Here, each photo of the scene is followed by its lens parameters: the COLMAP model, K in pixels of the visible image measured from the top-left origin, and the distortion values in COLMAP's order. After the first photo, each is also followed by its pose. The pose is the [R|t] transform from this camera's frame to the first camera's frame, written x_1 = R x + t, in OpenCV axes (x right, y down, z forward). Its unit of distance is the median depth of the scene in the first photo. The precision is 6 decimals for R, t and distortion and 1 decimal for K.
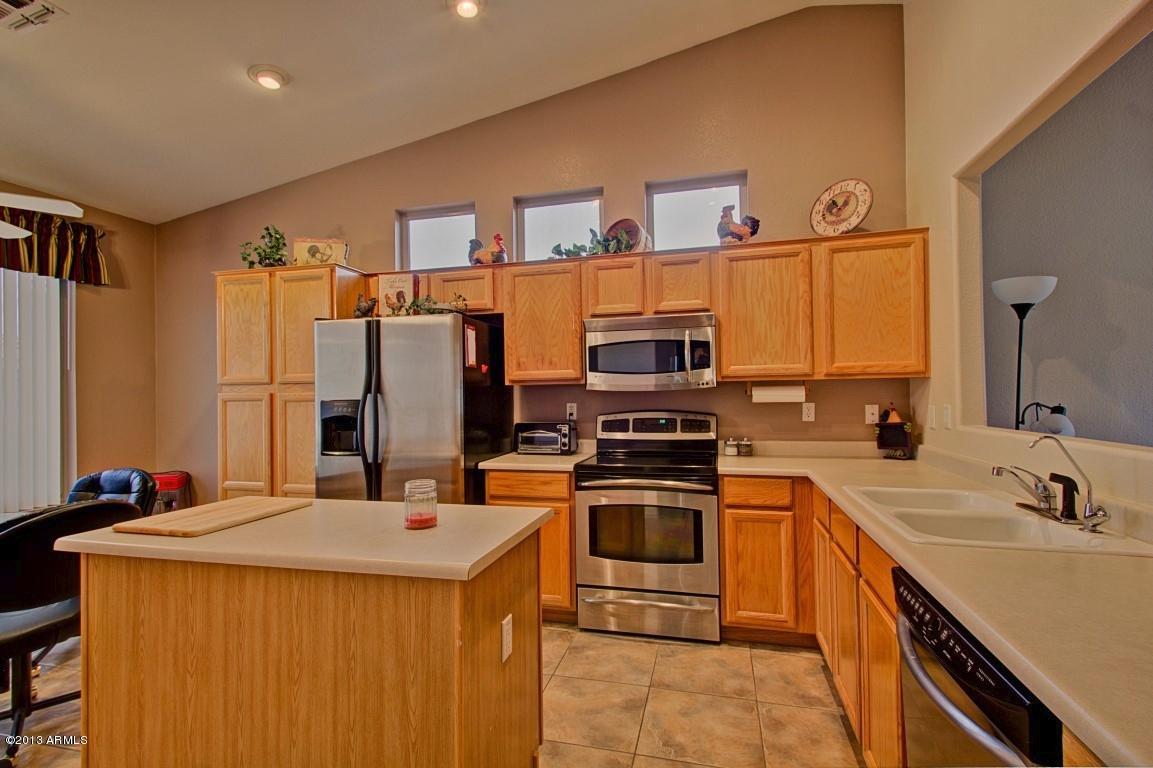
lens RADIAL K [[528.4, 0, 576.8], [0, 528.4, 387.0], [0, 0, 1]] dist [0.027011, -0.013911]
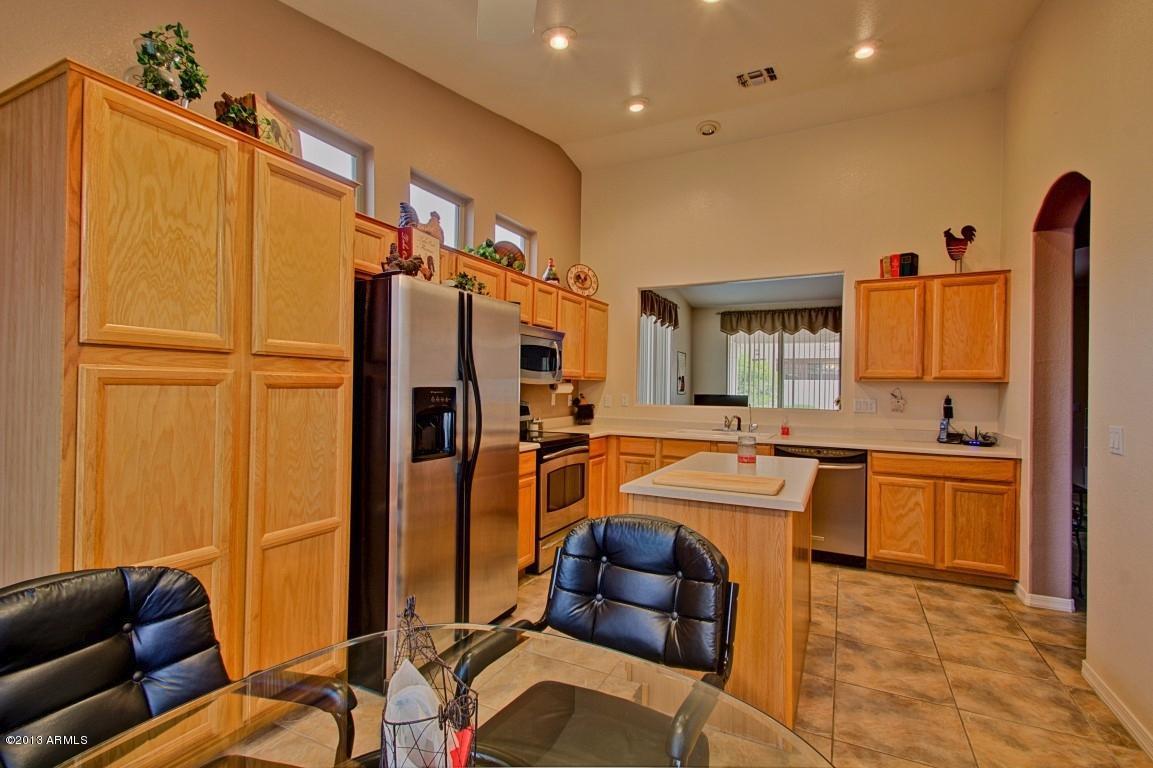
lens RADIAL K [[528.4, 0, 576.8], [0, 528.4, 387.0], [0, 0, 1]] dist [0.027011, -0.013911]
pose [[0.212448, 0.016185, 0.977038, -1.156468], [-0.029882, 0.999503, -0.010060, 0.025574], [-0.976715, -0.027058, 0.212826, 0.634887]]
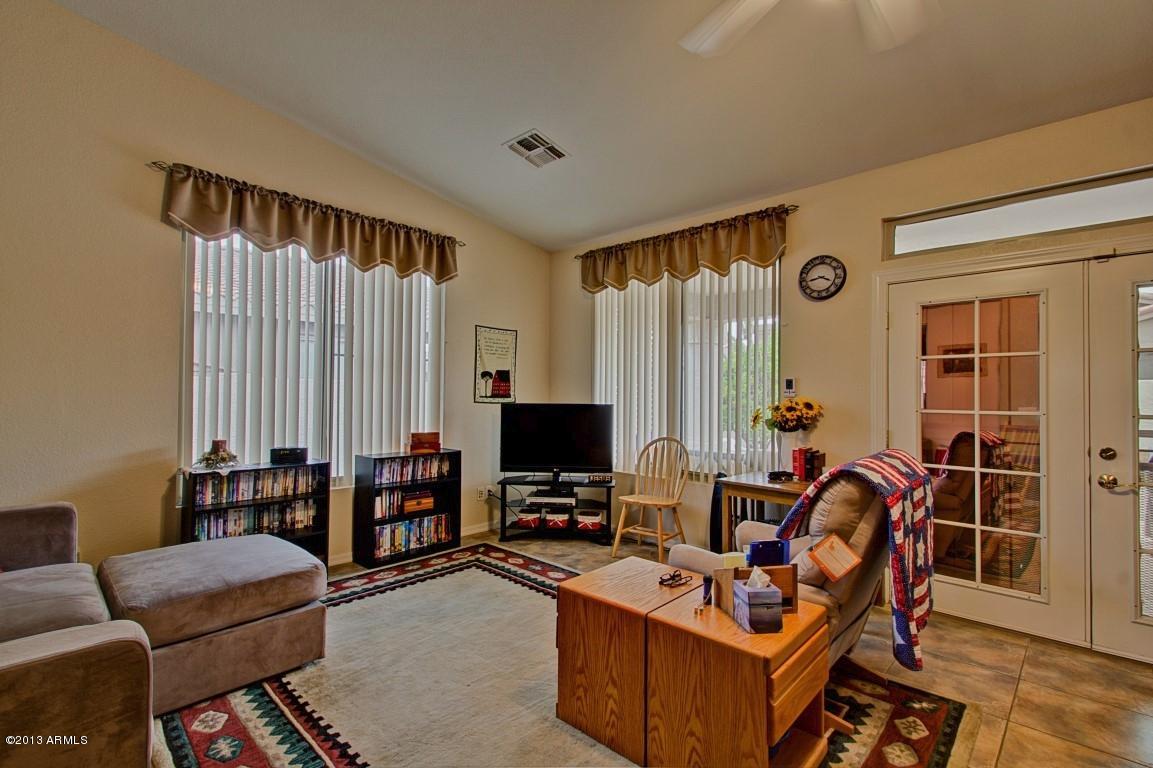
lens RADIAL K [[528.4, 0, 576.8], [0, 528.4, 387.0], [0, 0, 1]] dist [0.027011, -0.013911]
pose [[0.473039, 0.027218, 0.880621, 0.541845], [-0.025771, 0.999522, -0.017050, -0.009678], [-0.880665, -0.014629, 0.473514, -0.312315]]
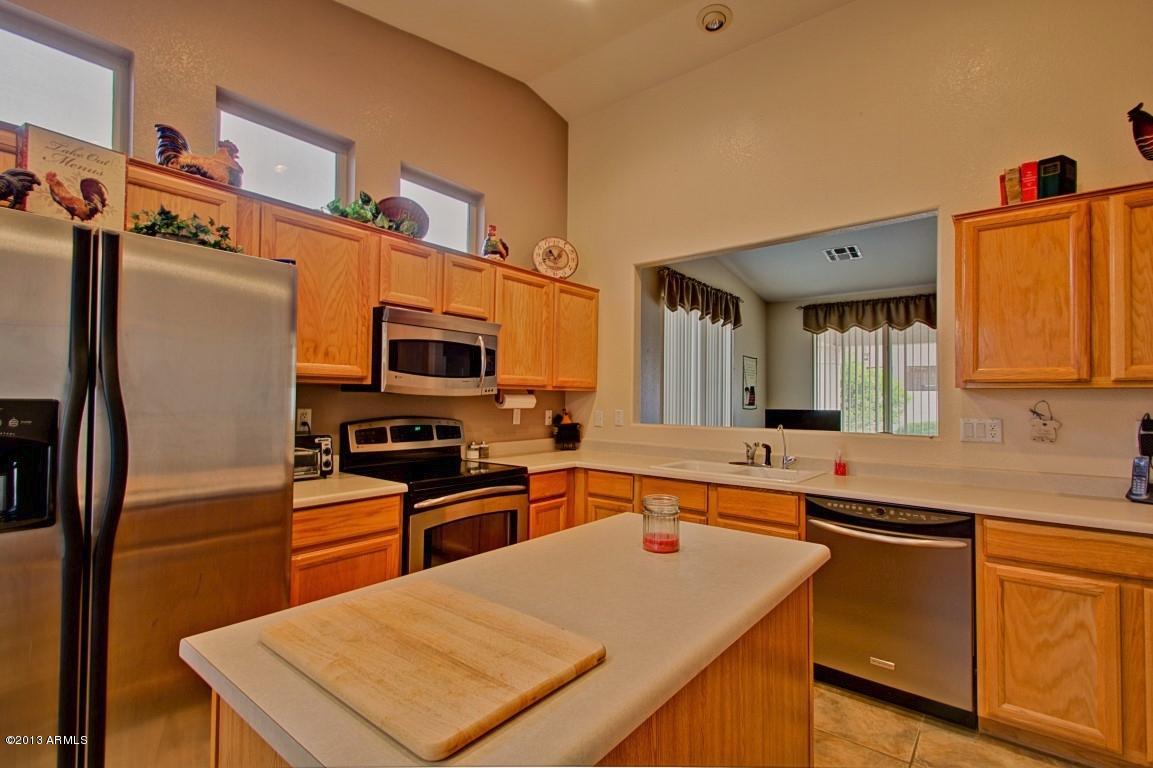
lens RADIAL K [[528.4, 0, 576.8], [0, 528.4, 387.0], [0, 0, 1]] dist [0.027011, -0.013911]
pose [[0.416549, 0.039974, 0.908234, -0.624725], [-0.029003, 0.999109, -0.030672, 0.014219], [-0.908650, -0.013565, 0.417337, 0.407445]]
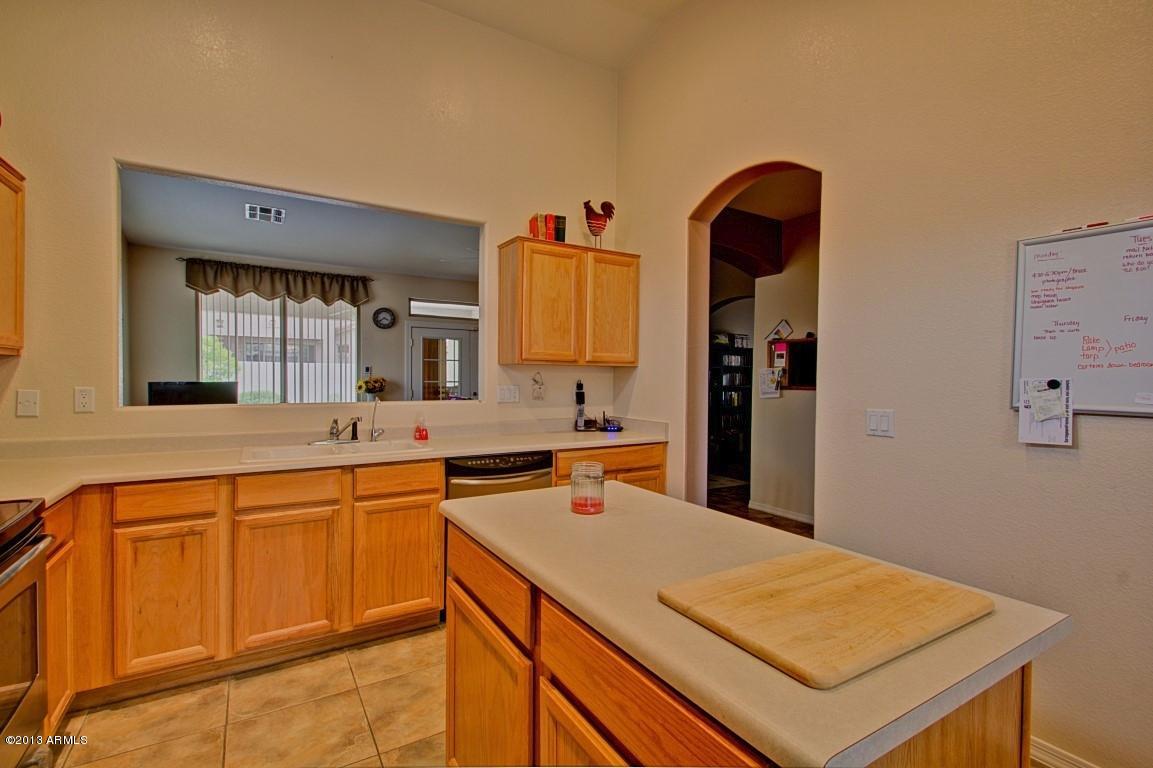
lens RADIAL K [[528.4, 0, 576.8], [0, 528.4, 387.0], [0, 0, 1]] dist [0.027011, -0.013911]
pose [[-0.717547, -0.006265, 0.696482, -0.508081], [-0.008461, 0.999964, 0.000279, 0.021322], [-0.696459, -0.005693, -0.717574, 0.914108]]
